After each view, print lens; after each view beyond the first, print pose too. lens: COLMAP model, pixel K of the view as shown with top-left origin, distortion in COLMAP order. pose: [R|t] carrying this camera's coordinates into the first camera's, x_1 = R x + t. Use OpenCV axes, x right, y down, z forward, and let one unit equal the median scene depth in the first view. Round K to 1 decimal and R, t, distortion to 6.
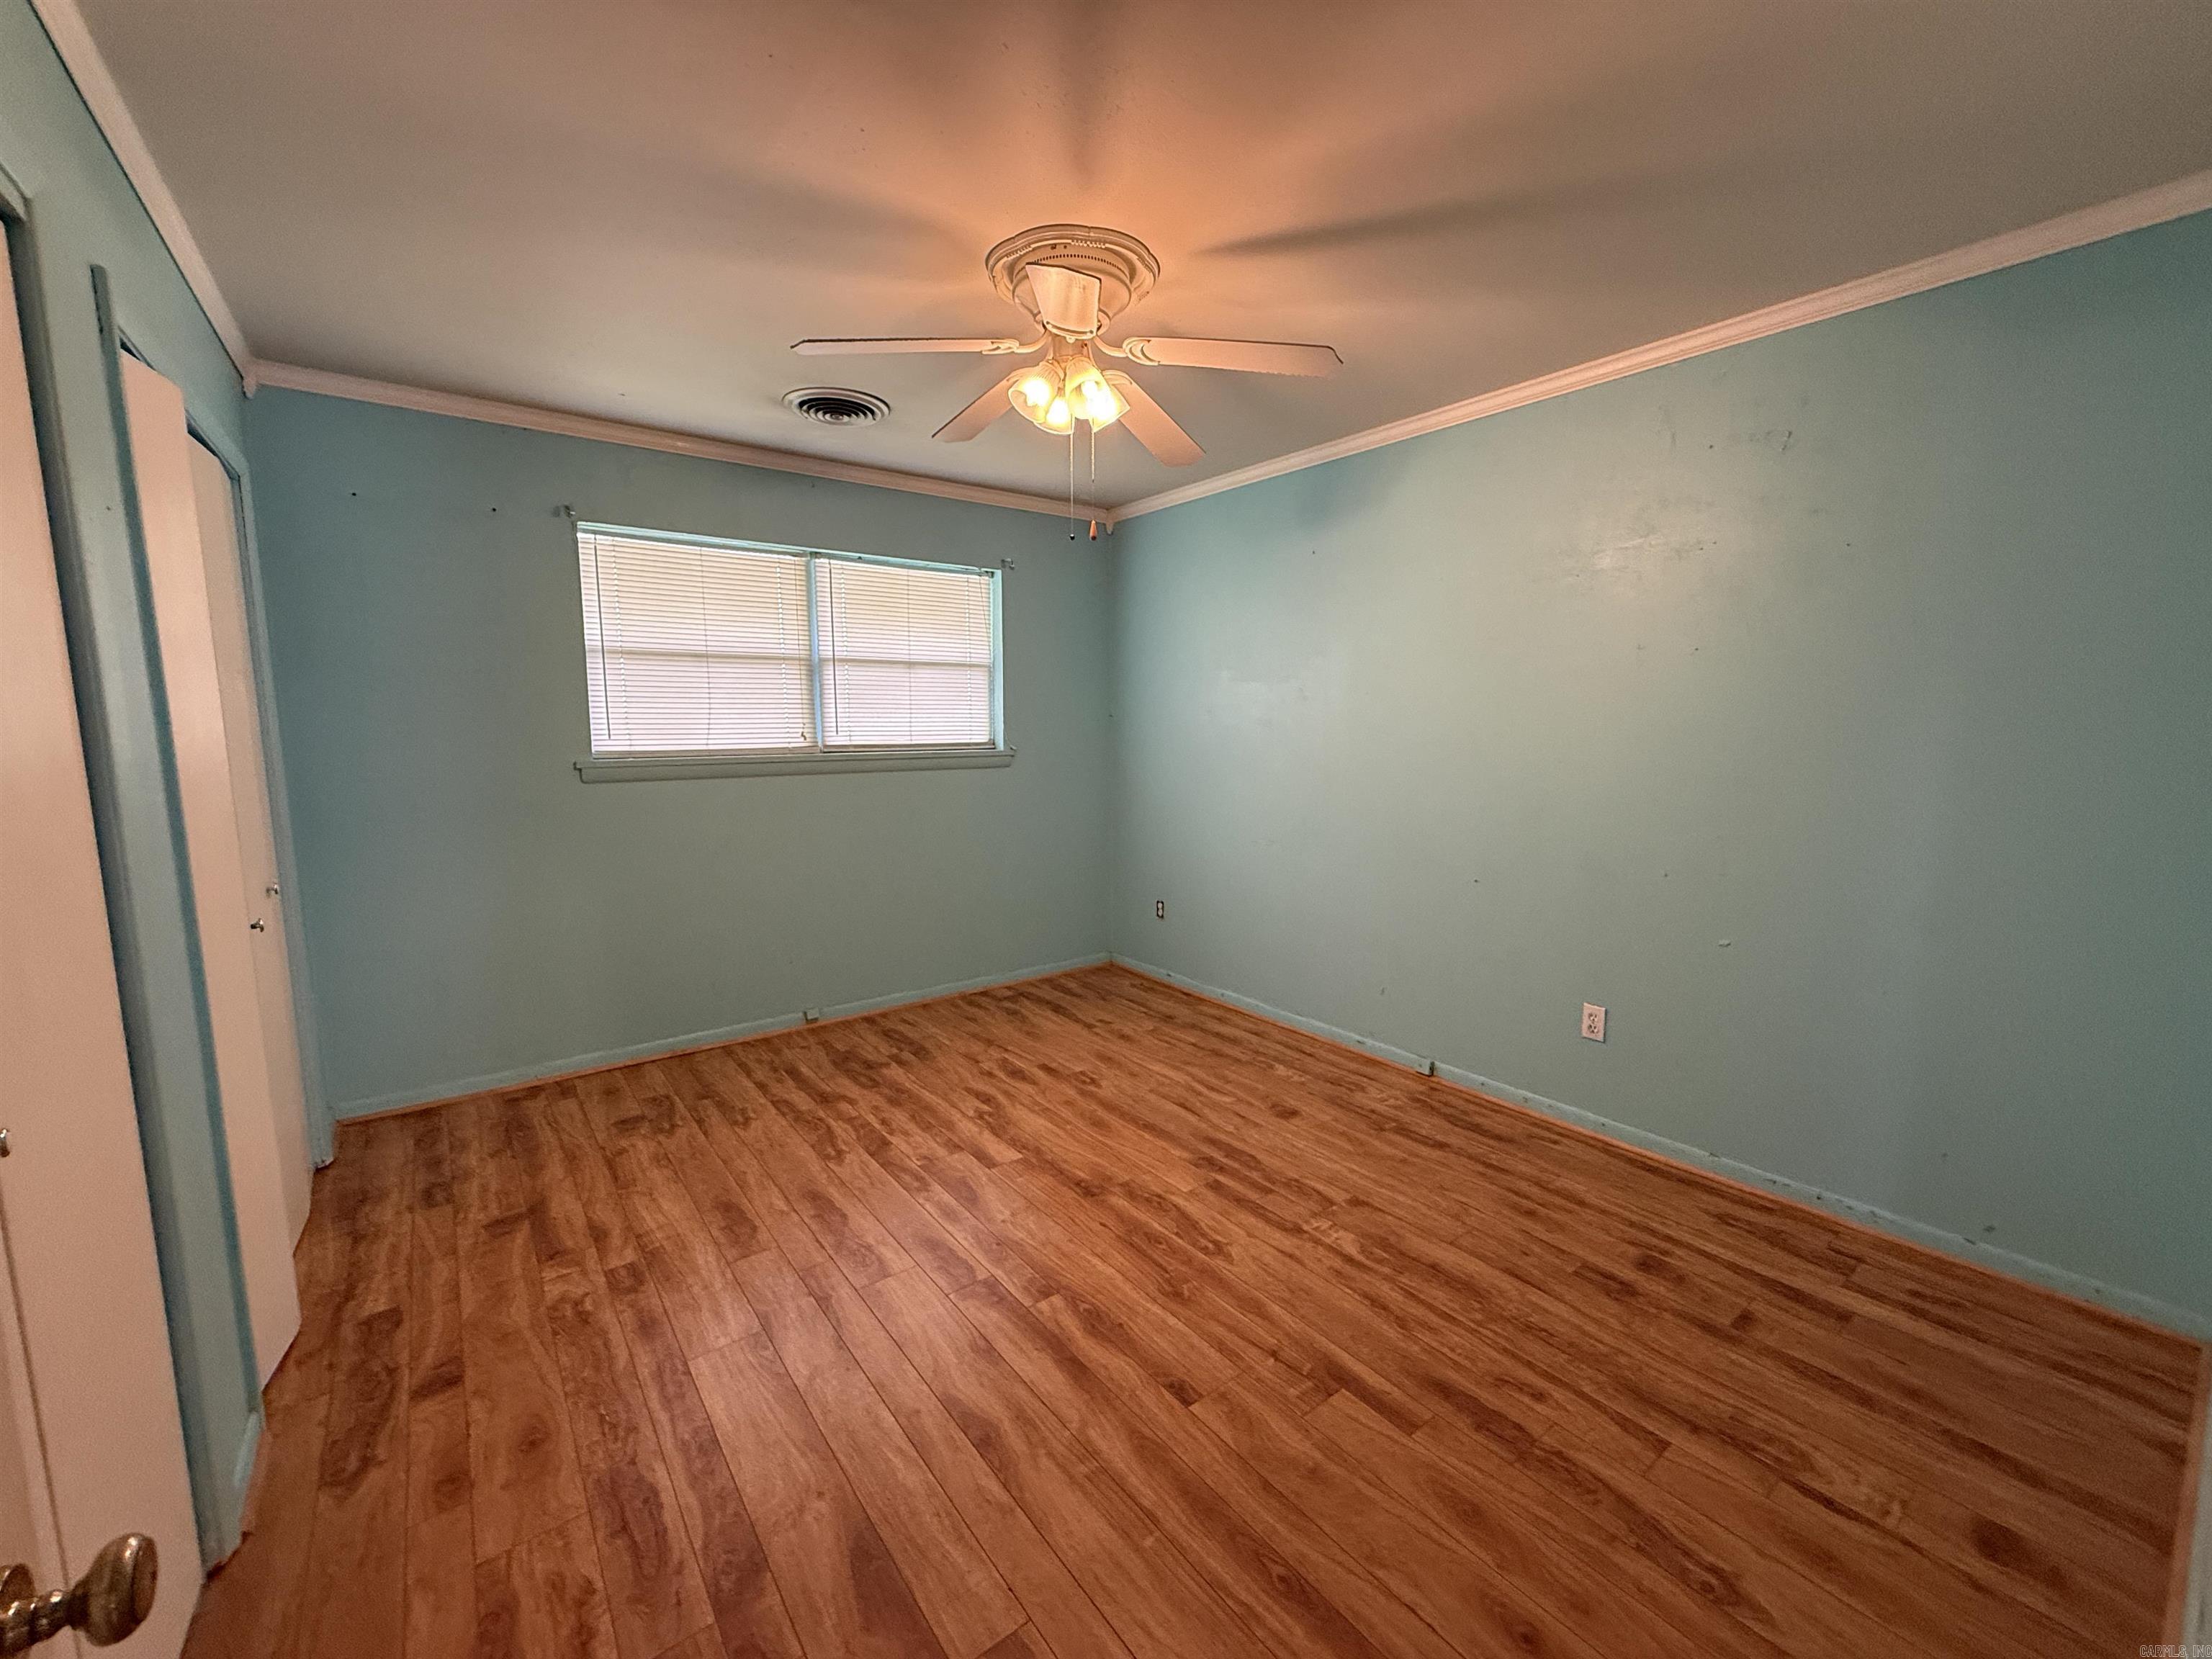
lens RADIAL K [[887.5, 0, 1106.0], [0, 887.5, 829.5], [0, 0, 1]] dist [-0.000613, 0.000771]
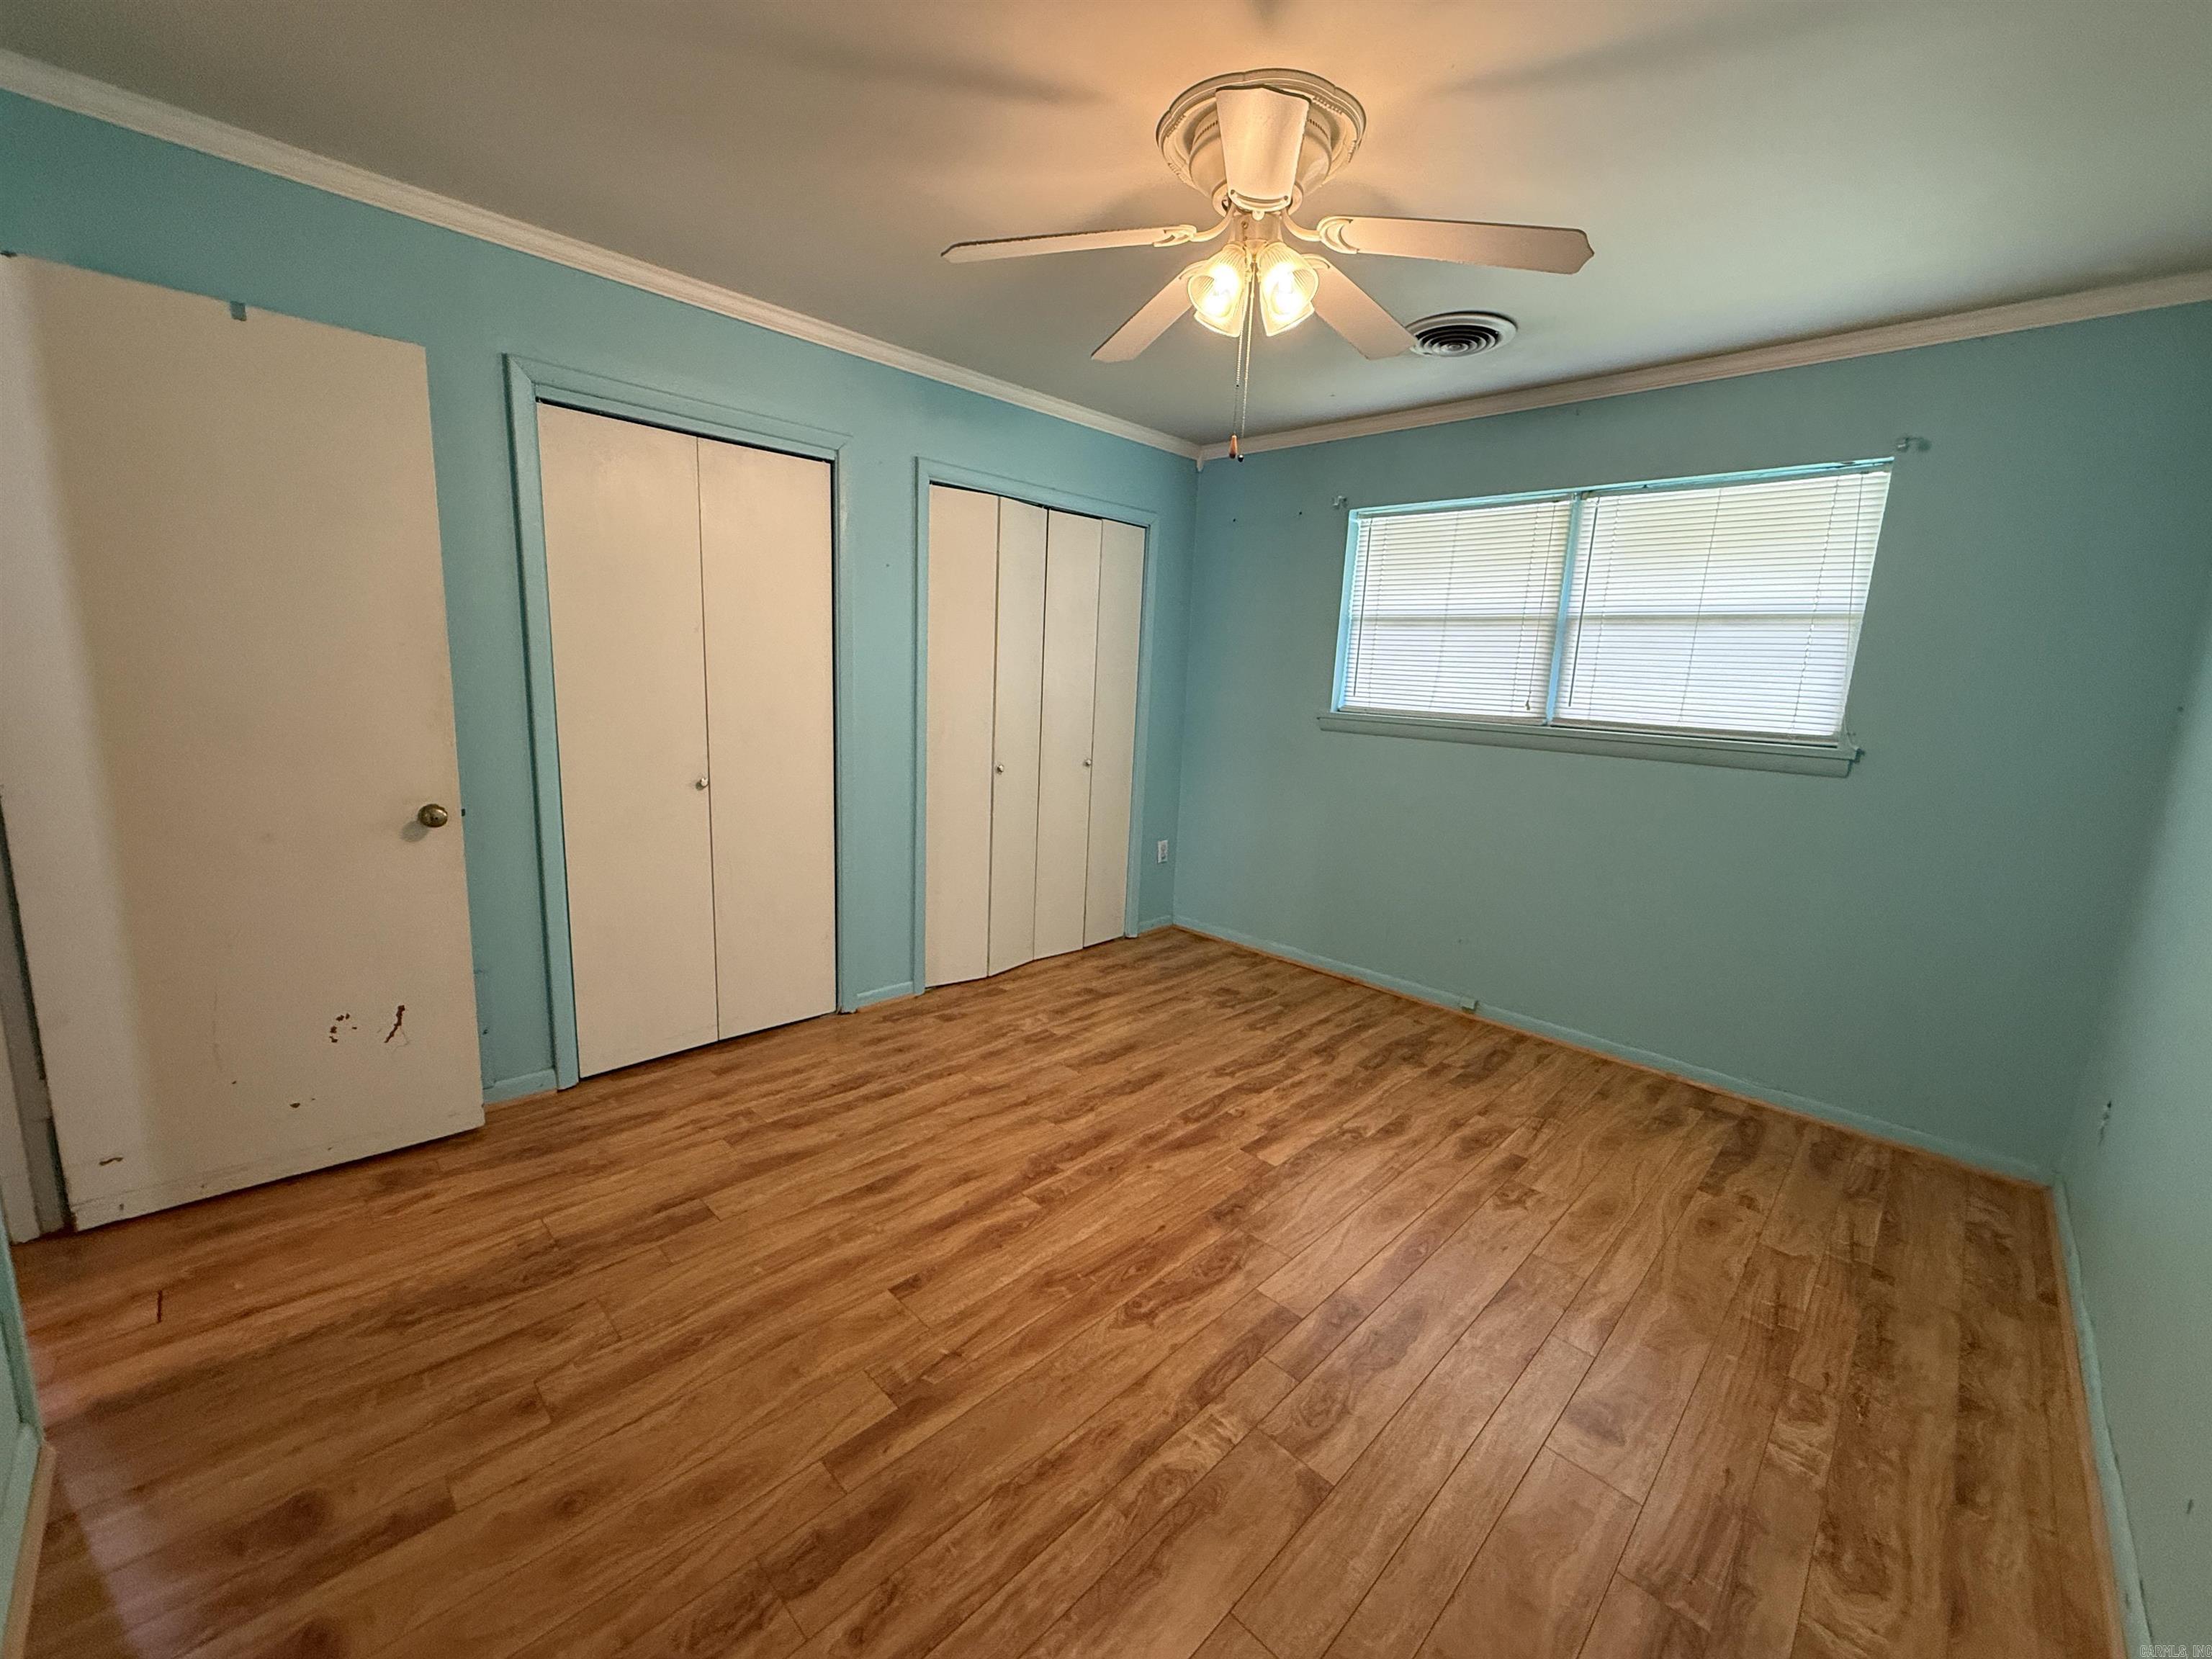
lens RADIAL K [[887.5, 0, 1106.0], [0, 887.5, 829.5], [0, 0, 1]] dist [-0.000613, 0.000771]
pose [[0.144204, 0.184047, -0.972282, 0.628058], [-0.168220, 0.972810, 0.159197, -0.069037], [0.975145, 0.140600, 0.171244, 0.573769]]
